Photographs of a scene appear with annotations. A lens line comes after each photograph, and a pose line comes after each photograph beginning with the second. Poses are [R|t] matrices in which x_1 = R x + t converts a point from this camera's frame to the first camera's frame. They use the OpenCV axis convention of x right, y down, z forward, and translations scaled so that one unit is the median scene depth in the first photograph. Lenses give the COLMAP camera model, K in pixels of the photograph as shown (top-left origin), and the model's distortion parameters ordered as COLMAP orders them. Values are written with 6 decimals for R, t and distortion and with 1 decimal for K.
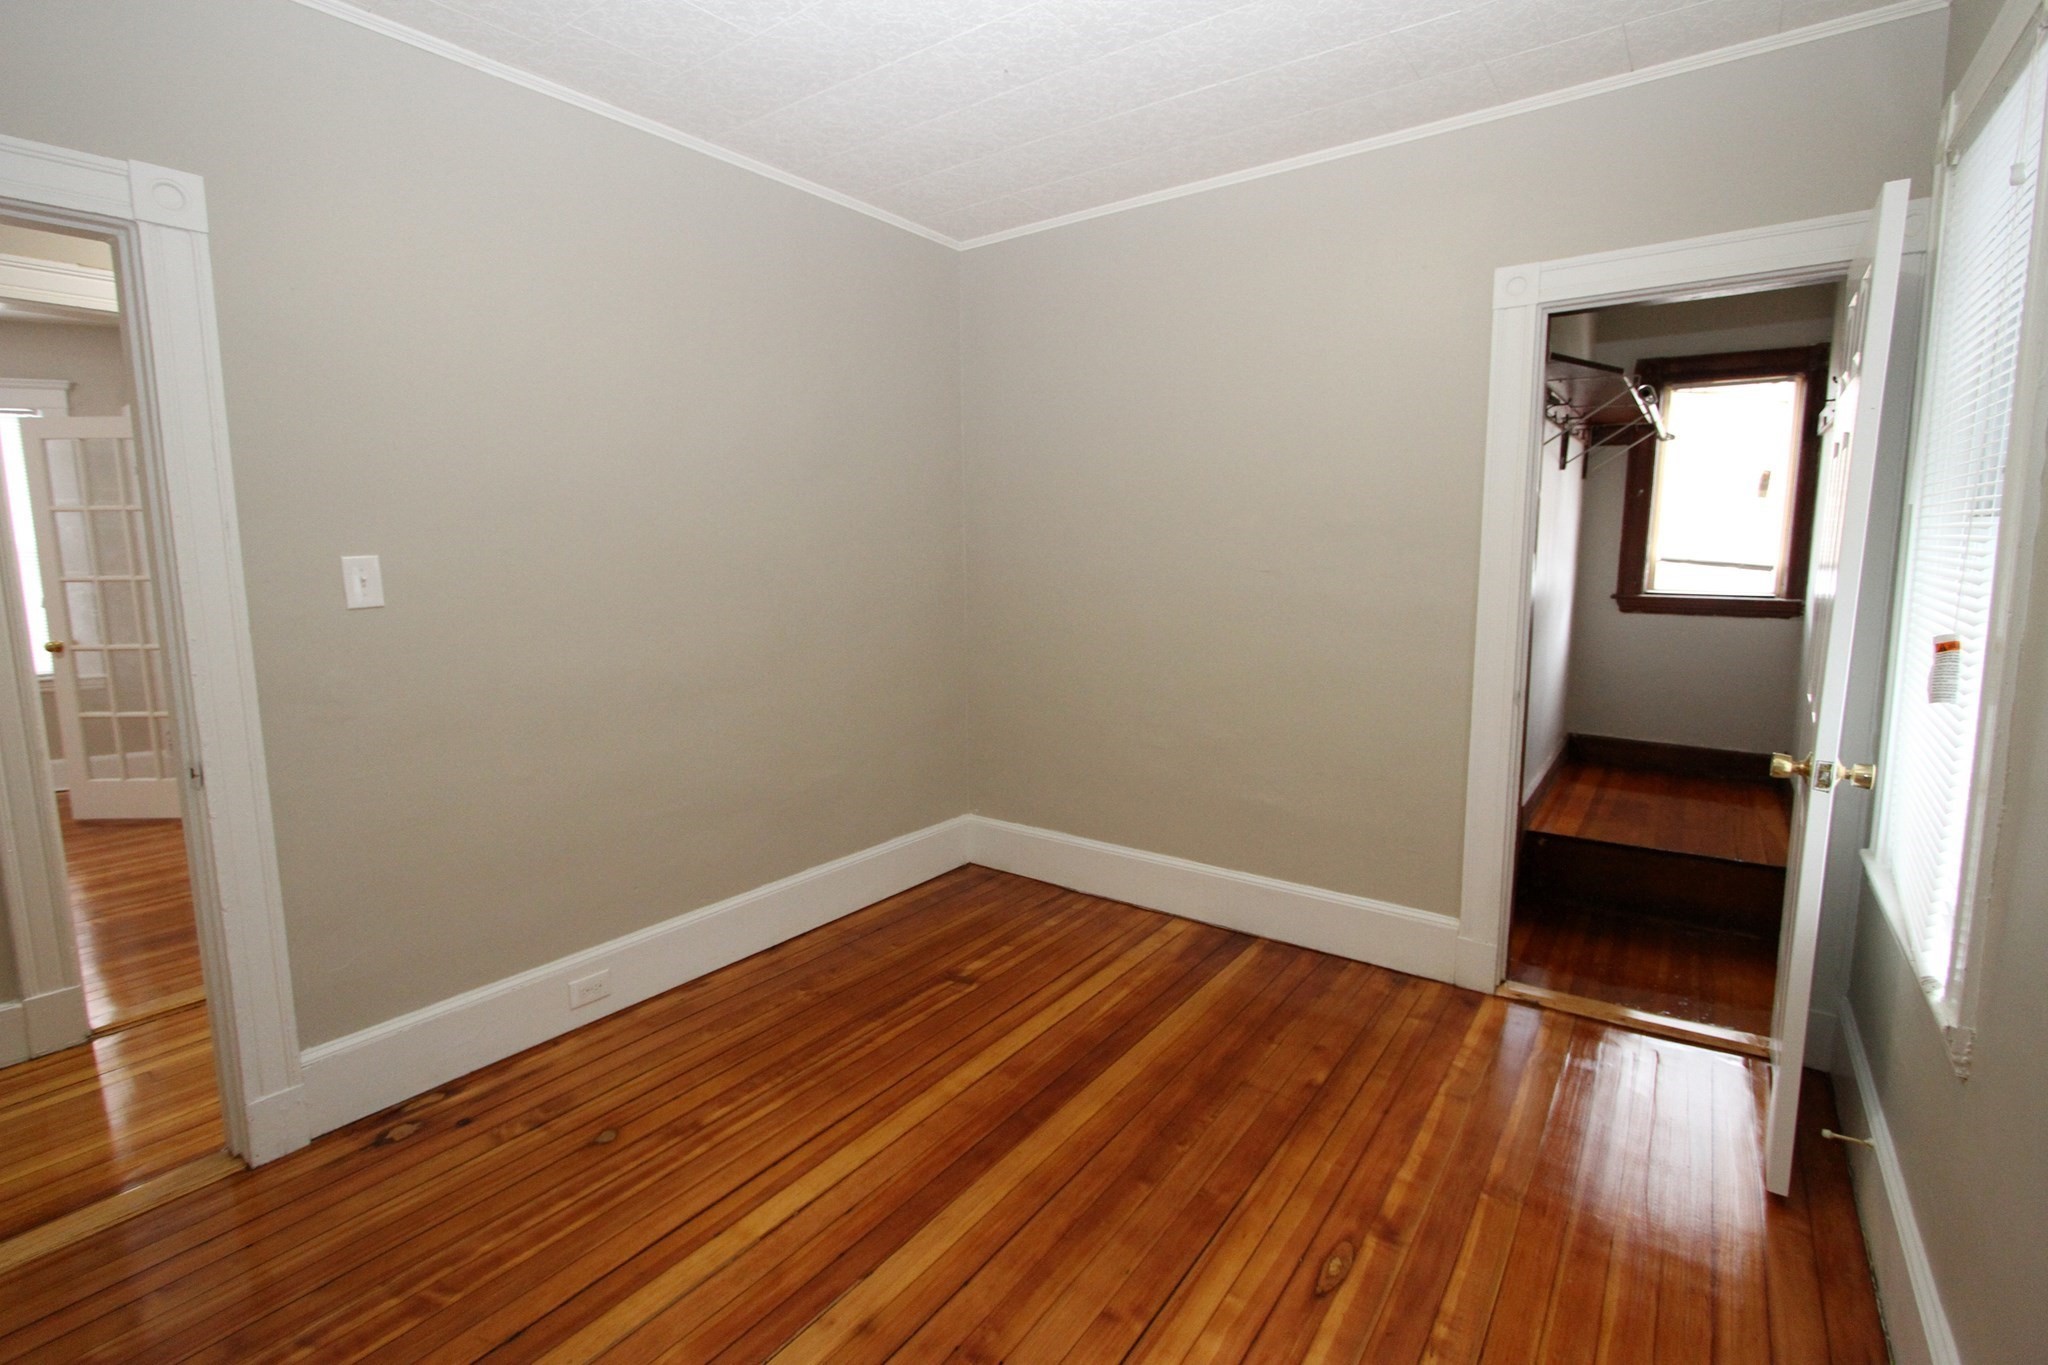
lens RADIAL K [[942.4, 0, 1017.4], [0, 942.4, 674.6], [0, 0, 1]] dist [-0.024123, 0.004741]
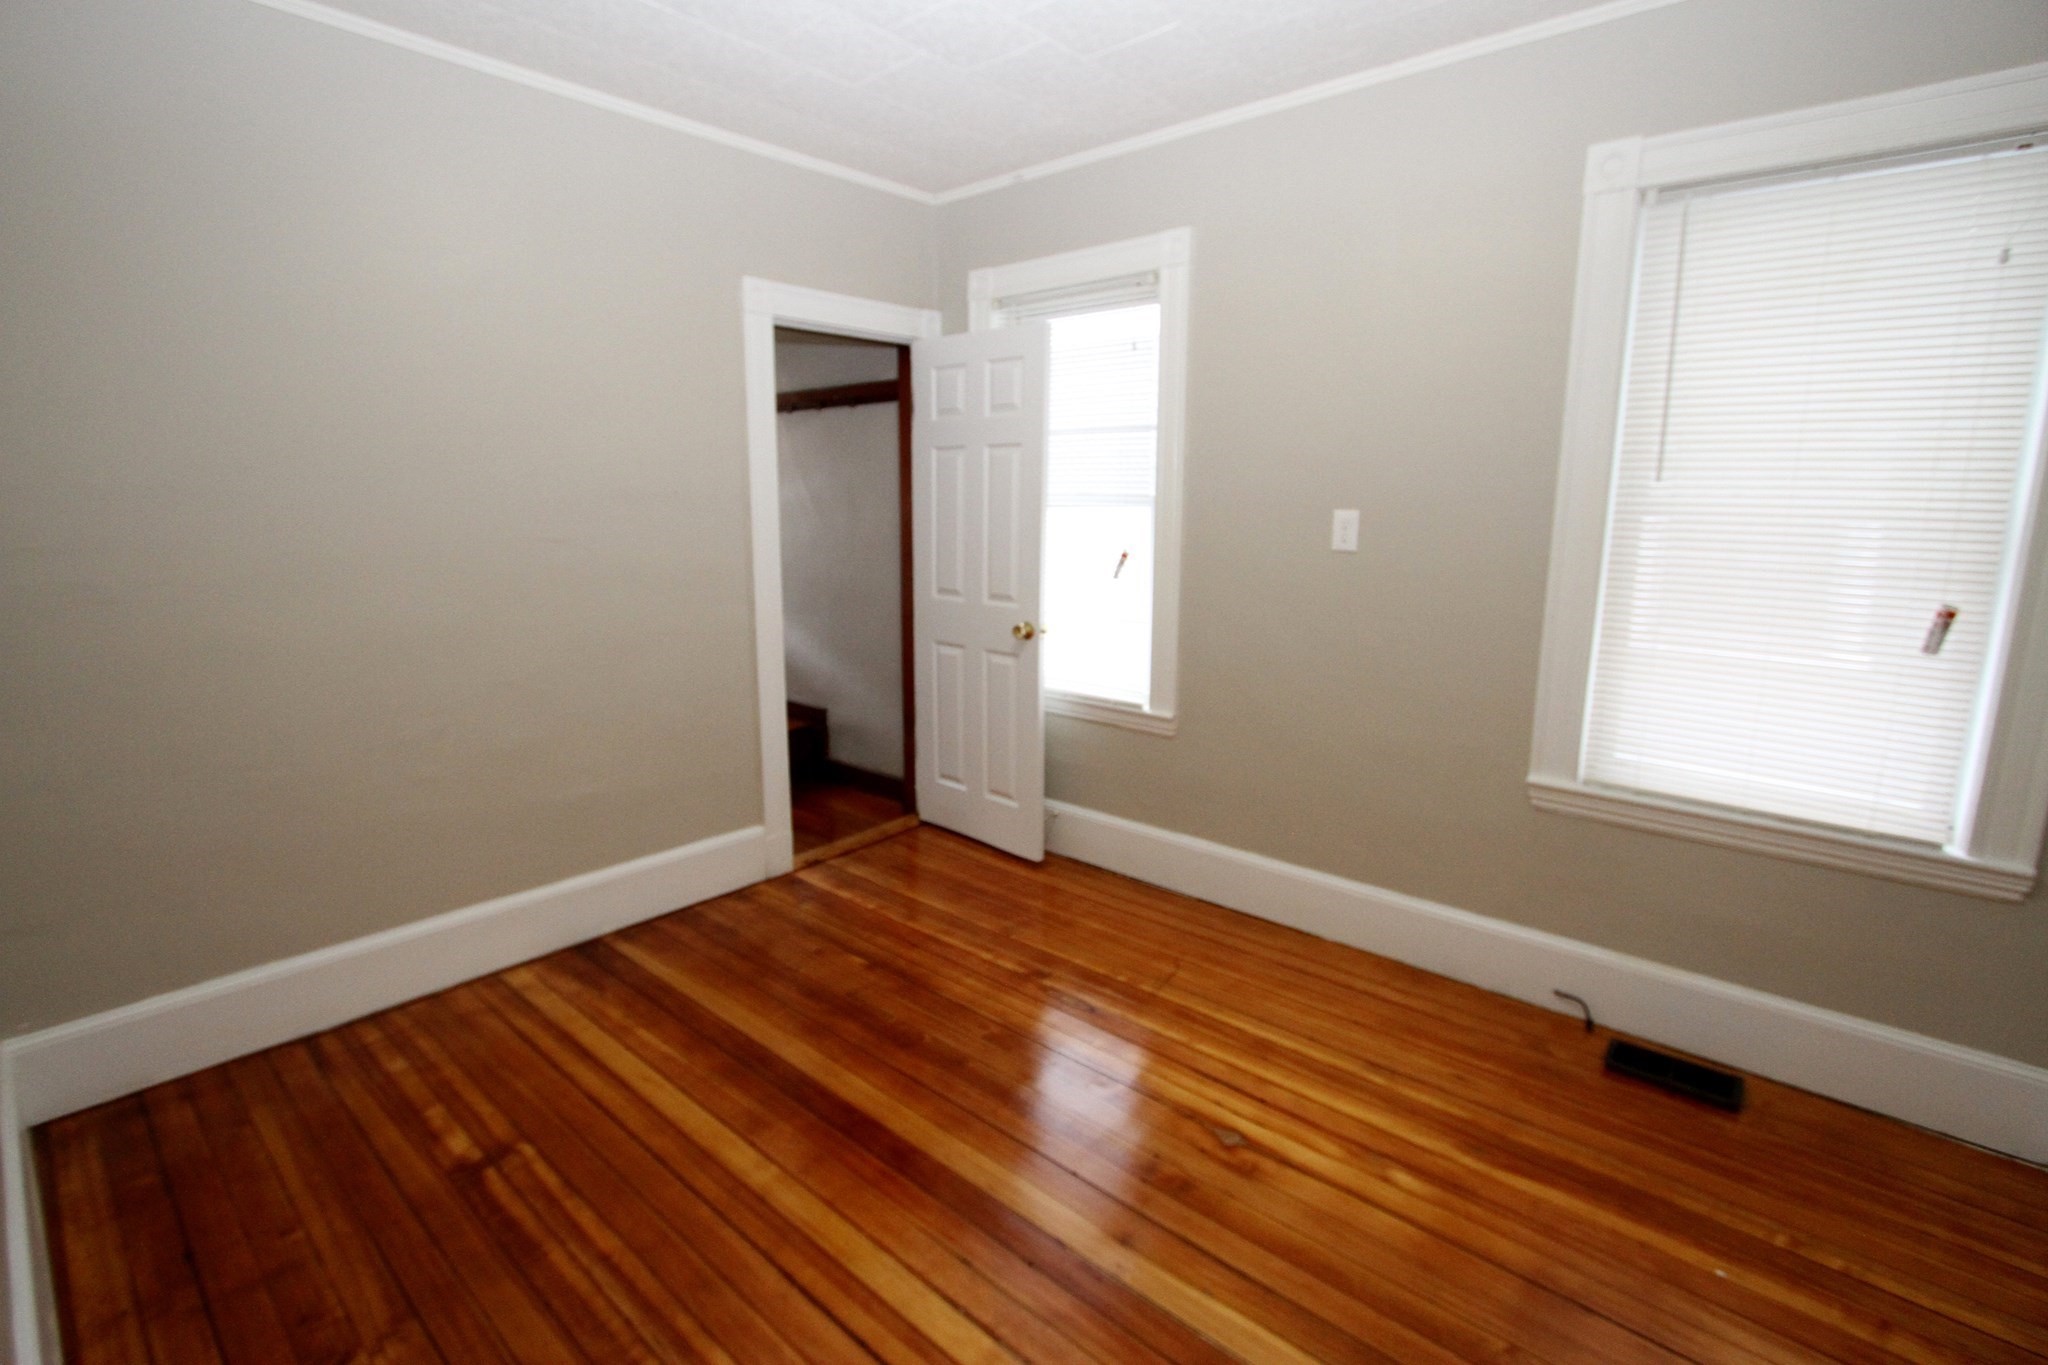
lens RADIAL K [[942.4, 0, 1016.7], [0, 942.4, 678.4], [0, 0, 1]] dist [-0.024123, 0.004741]
pose [[0.084860, -0.175093, 0.980888, -0.653216], [0.137679, 0.977056, 0.162498, -0.070384], [-0.986835, 0.121258, 0.107019, 0.546687]]
